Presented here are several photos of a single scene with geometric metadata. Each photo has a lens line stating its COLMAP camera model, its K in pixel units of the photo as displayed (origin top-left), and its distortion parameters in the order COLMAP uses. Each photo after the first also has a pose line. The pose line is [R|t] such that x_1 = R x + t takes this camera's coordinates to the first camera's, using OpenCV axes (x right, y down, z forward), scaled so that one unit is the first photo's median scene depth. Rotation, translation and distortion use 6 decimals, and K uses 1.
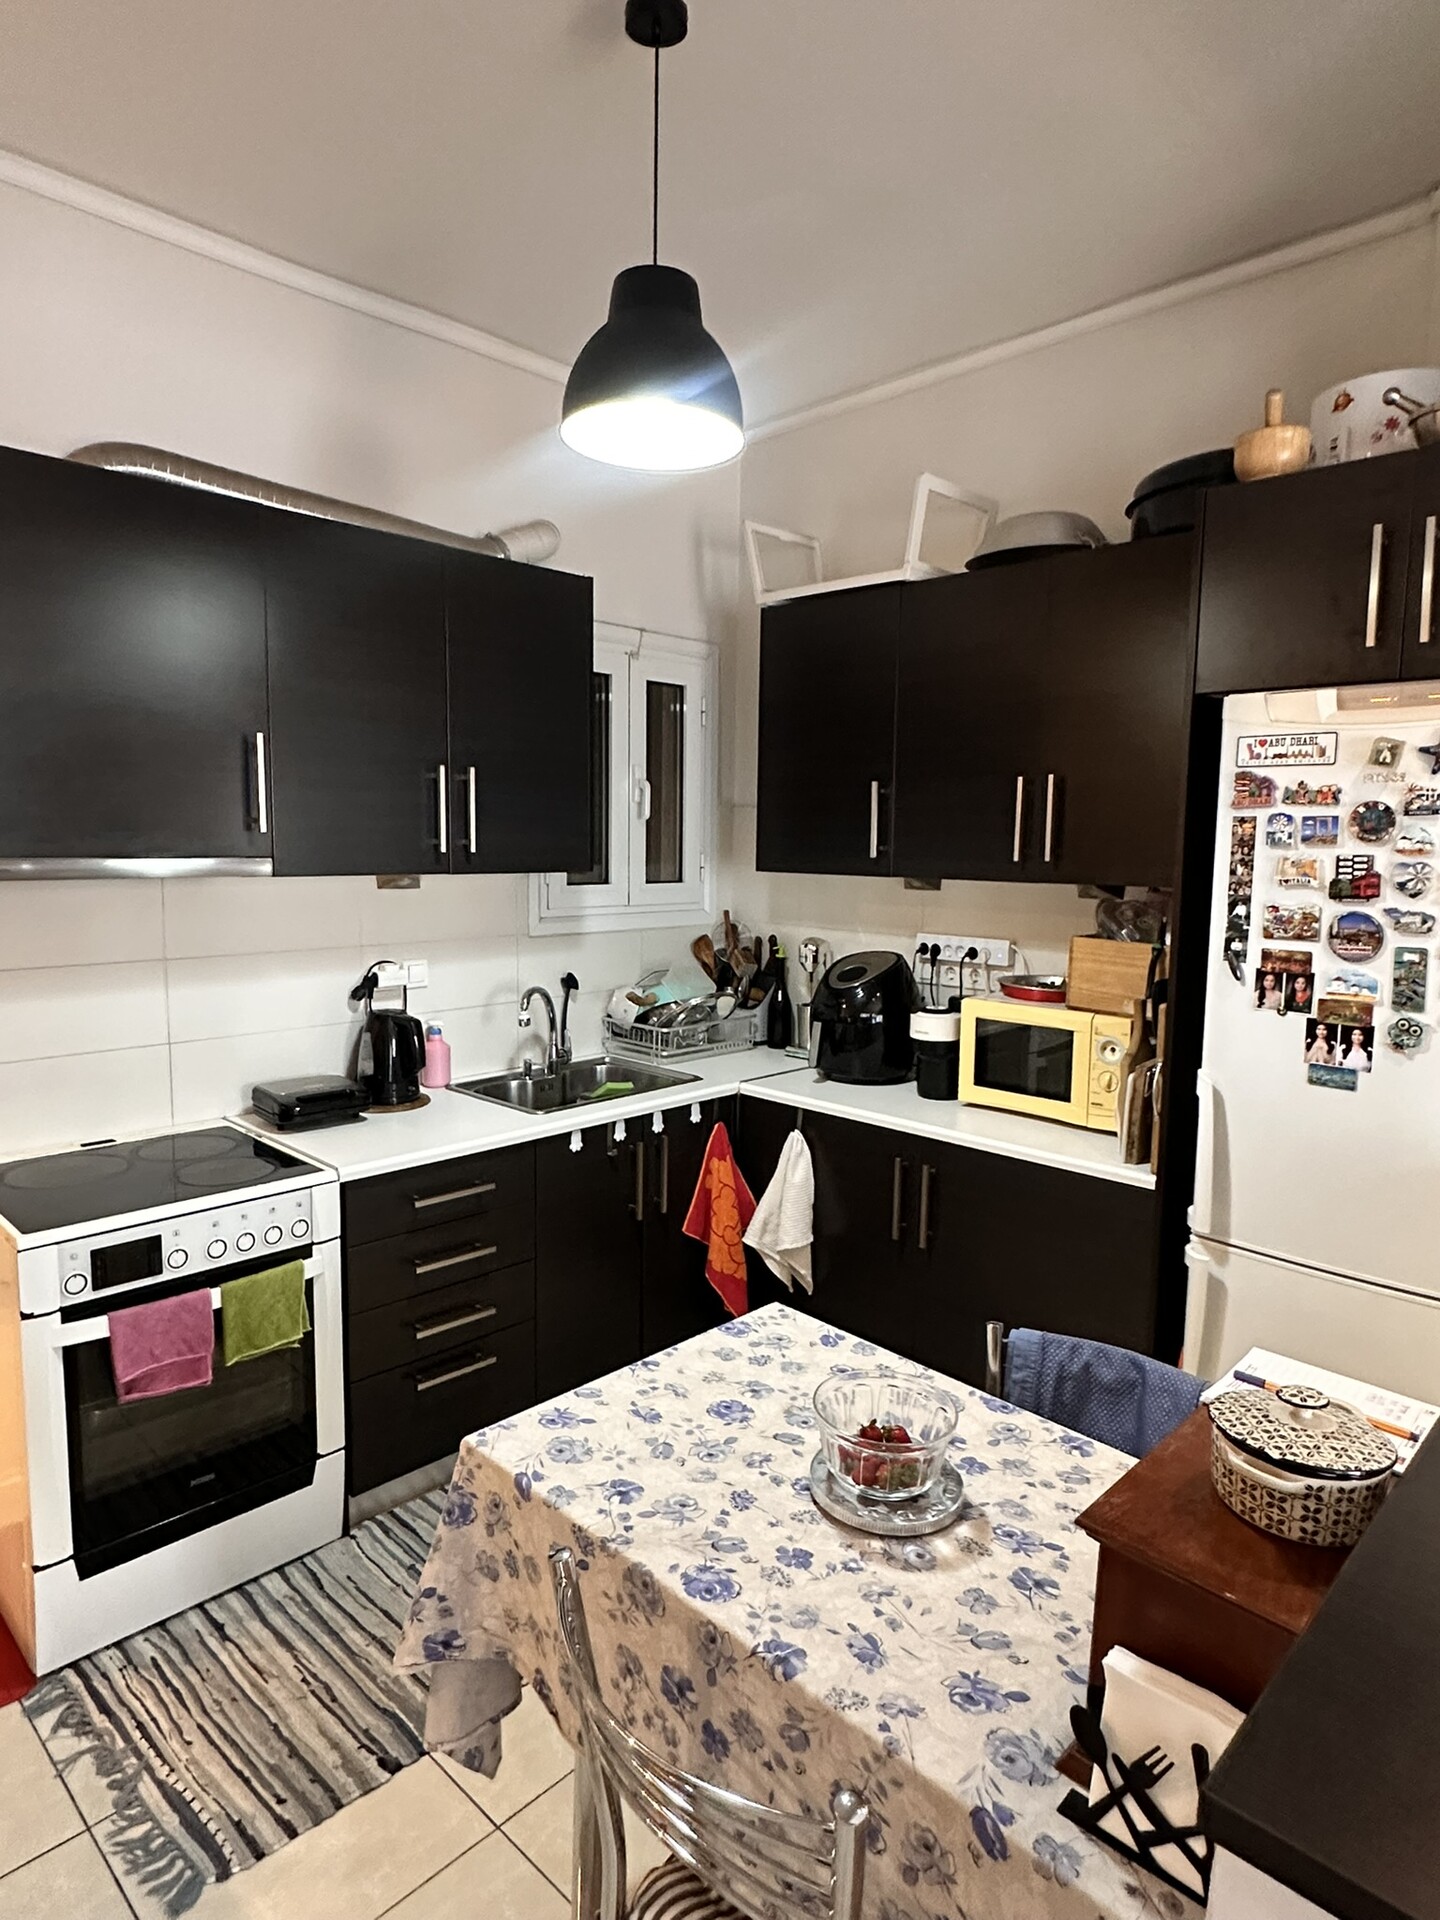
lens RADIAL K [[1122.0, 0, 718.7], [0, 1122.0, 966.2], [0, 0, 1]] dist [-0.004065, 0.001038]
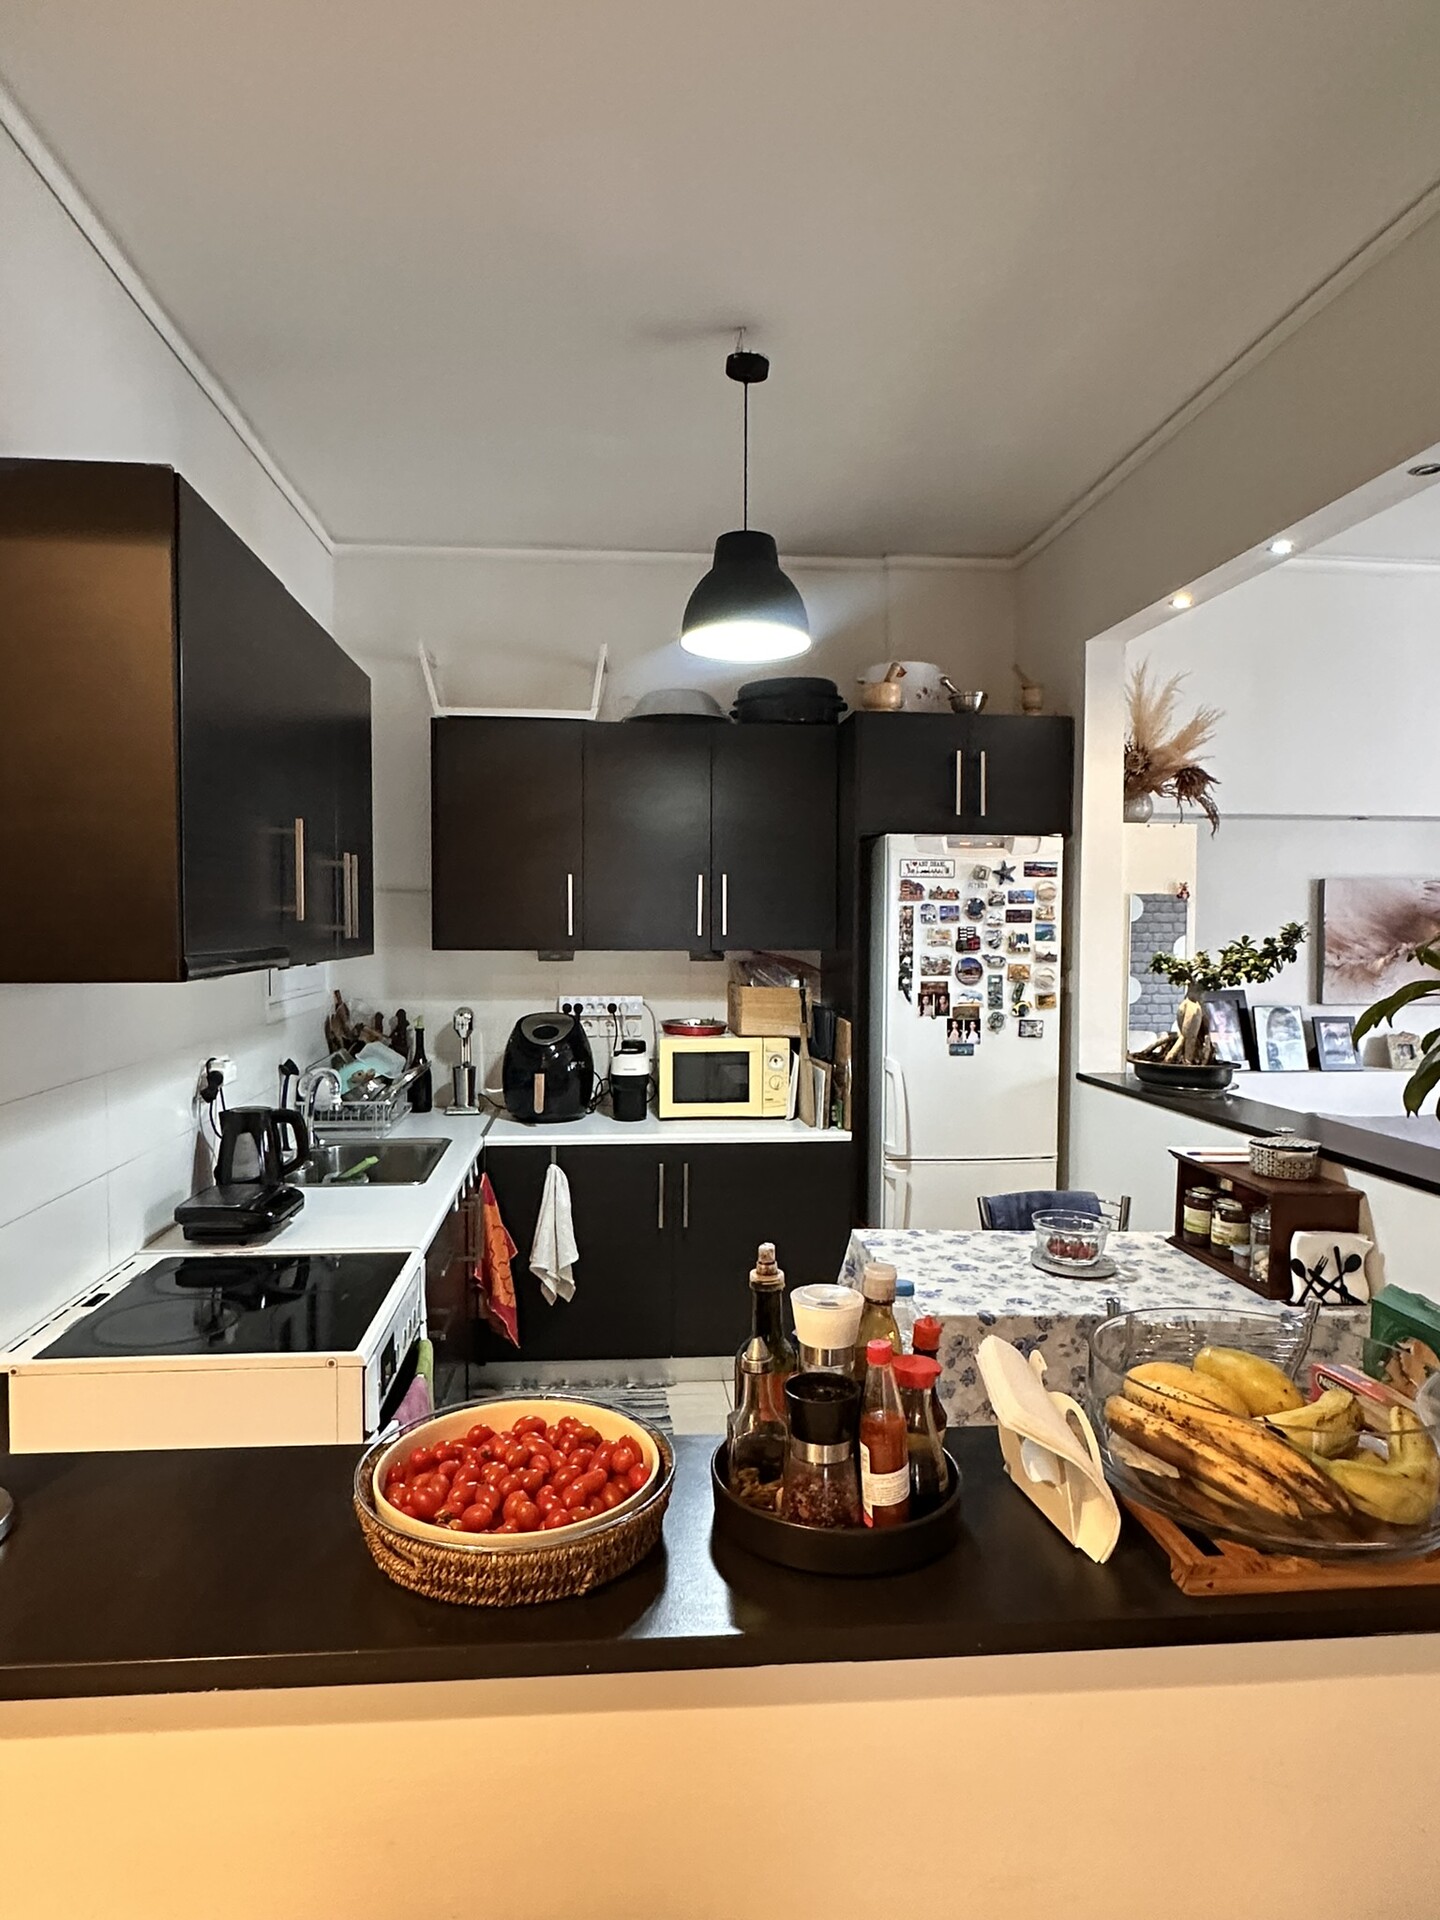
lens RADIAL K [[1122.0, 0, 708.5], [0, 1122.0, 957.1], [0, 0, 1]] dist [-0.004065, 0.001038]
pose [[0.646183, -0.036491, 0.762309, -1.088108], [0.092319, 0.995259, -0.030613, -0.031673], [-0.757578, 0.090157, 0.646489, 0.129273]]
